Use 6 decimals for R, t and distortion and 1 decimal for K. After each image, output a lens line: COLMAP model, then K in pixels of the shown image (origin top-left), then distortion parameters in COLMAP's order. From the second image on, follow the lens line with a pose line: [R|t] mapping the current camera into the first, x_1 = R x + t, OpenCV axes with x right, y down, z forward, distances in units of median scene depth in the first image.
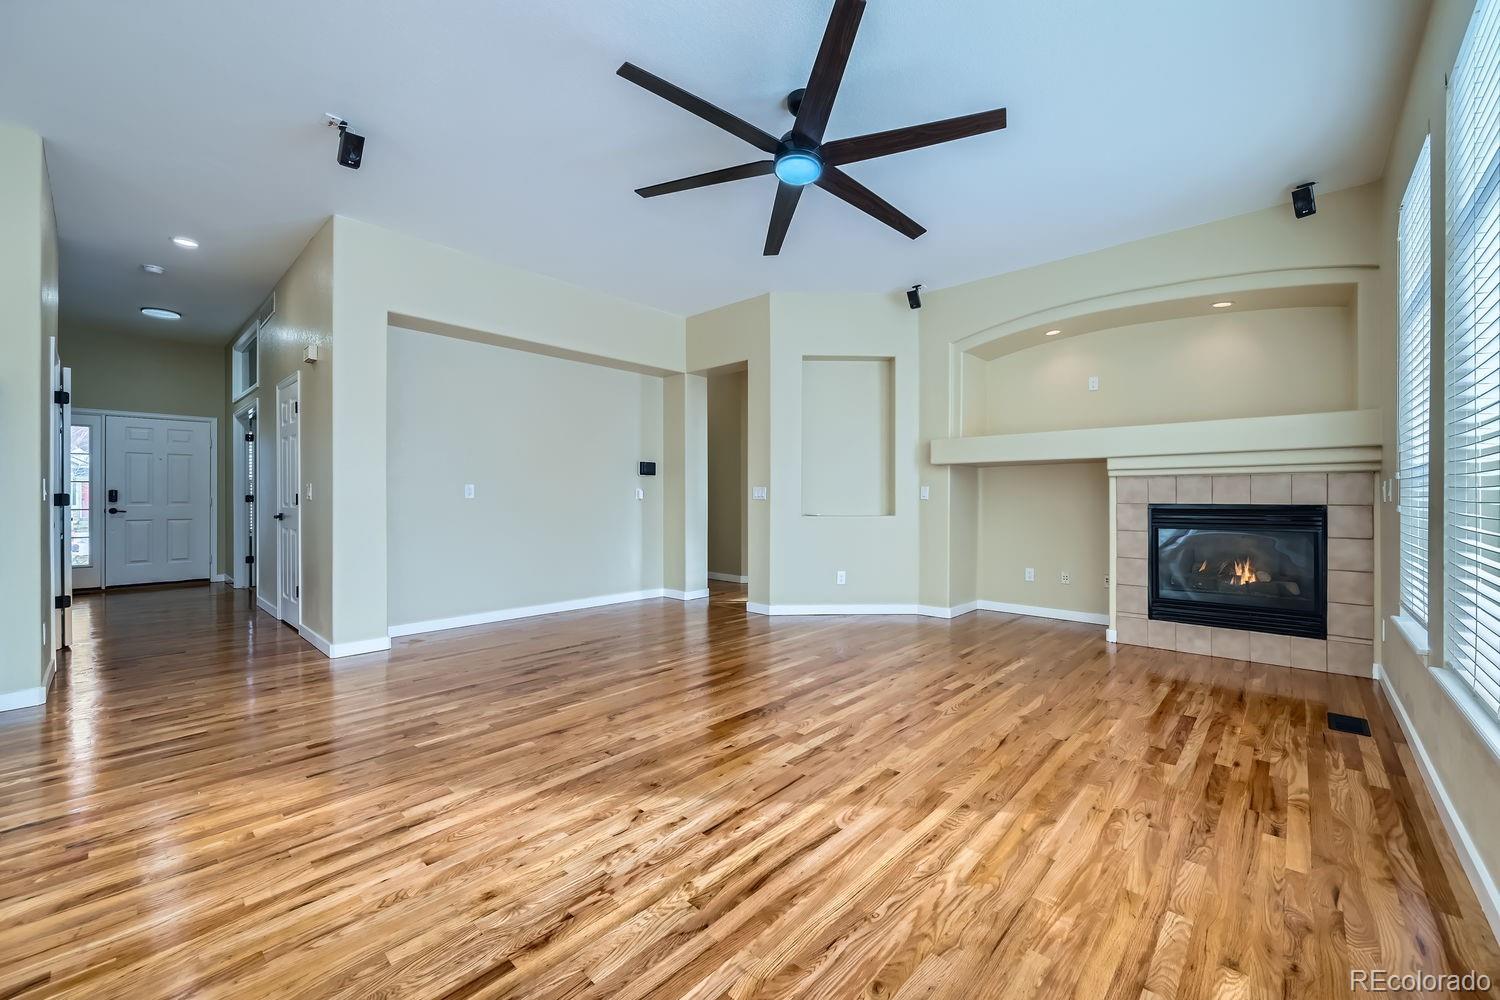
lens RADIAL K [[599.3, 0, 747.9], [0, 599.3, 496.6], [0, 0, 1]] dist [-0.000238, -0.000324]
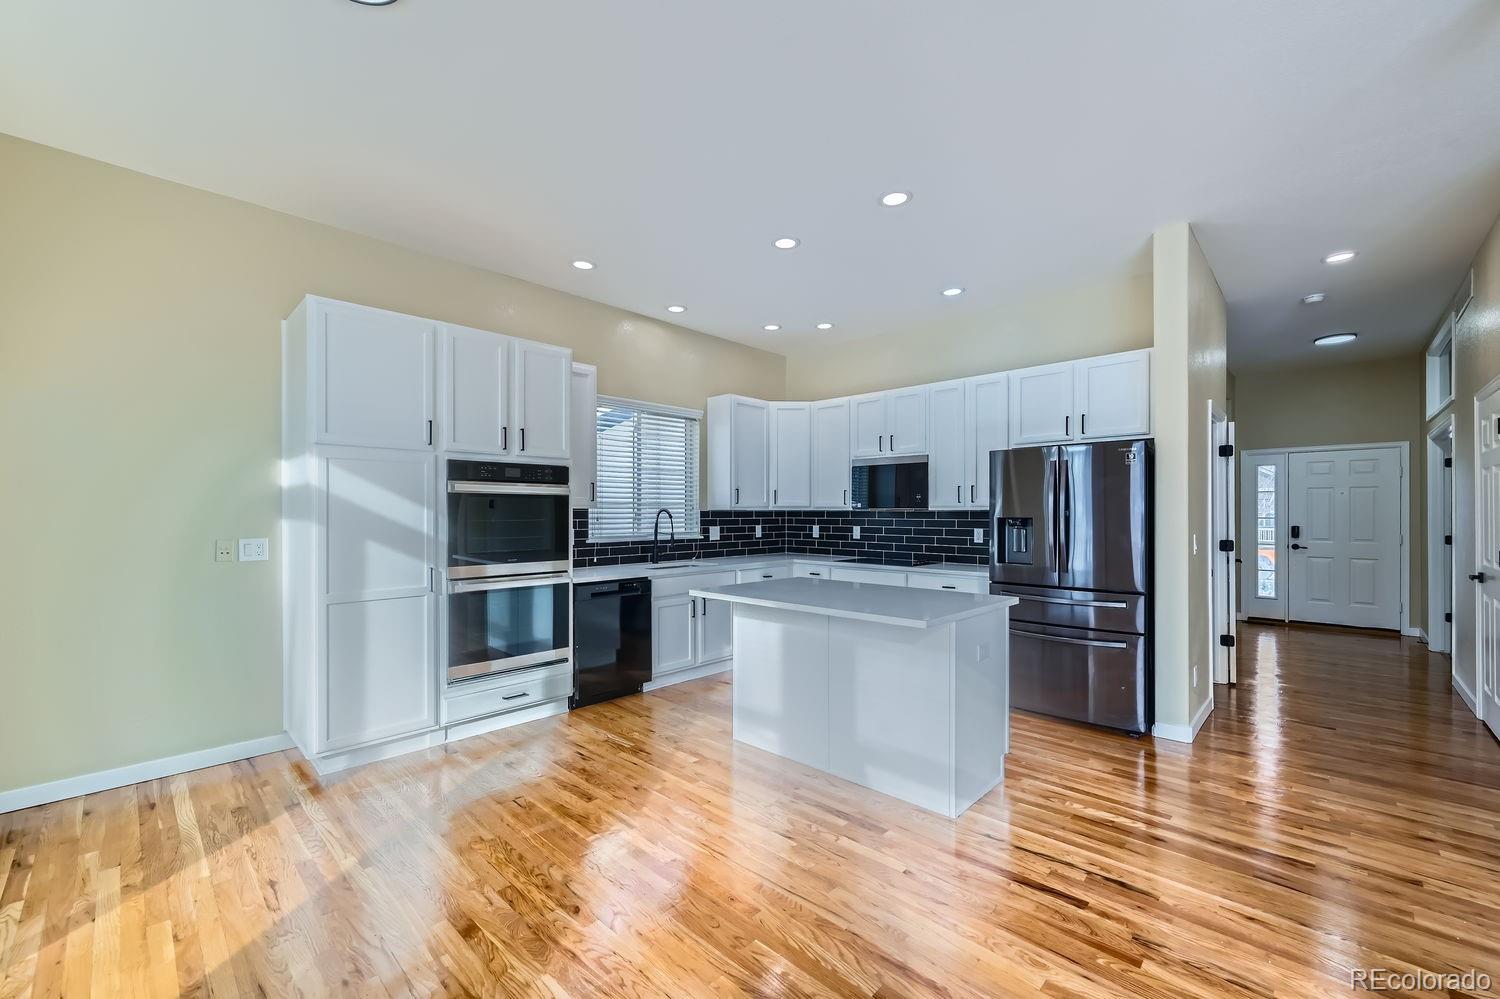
lens RADIAL K [[599.3, 0, 756.8], [0, 599.3, 512.2], [0, 0, 1]] dist [-0.000238, -0.000324]
pose [[-0.015676, -0.000329, -0.999877, -0.034988], [0.001377, 0.999999, -0.000350, -0.035357], [0.999876, -0.001382, -0.015675, 0.107844]]
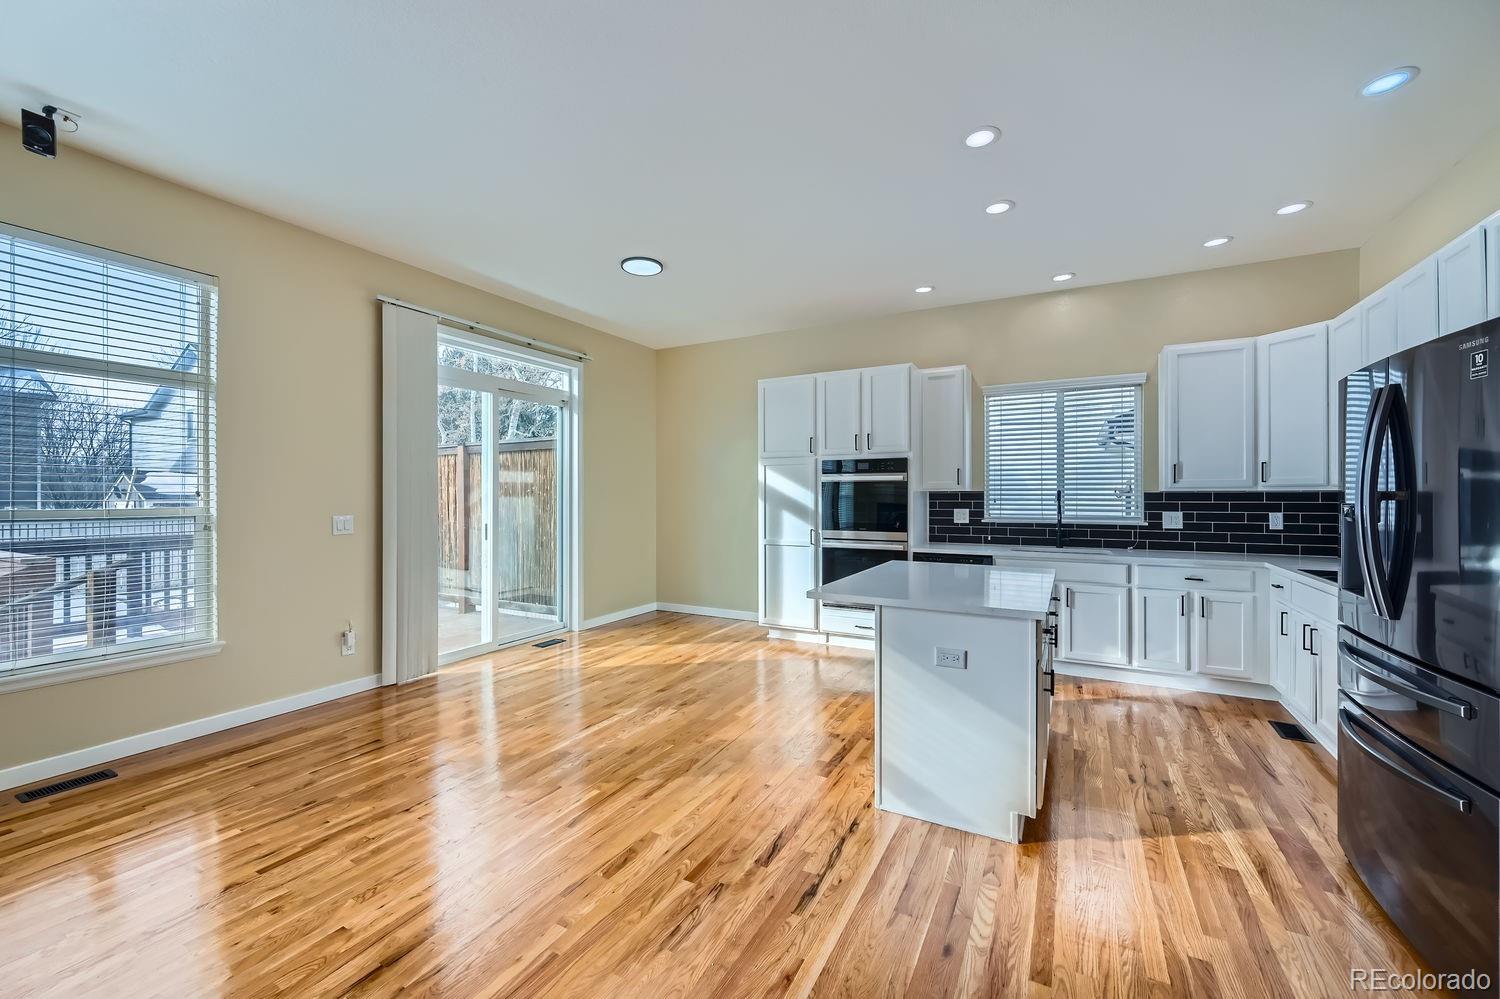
lens RADIAL K [[599.3, 0, 756.9], [0, 599.3, 494.2], [0, 0, 1]] dist [-0.000238, -0.000324]
pose [[-0.967690, 0.002156, -0.252132, -0.258534], [0.002378, 0.999997, -0.000574, -0.036265], [0.252130, -0.001155, -0.967693, 0.583696]]
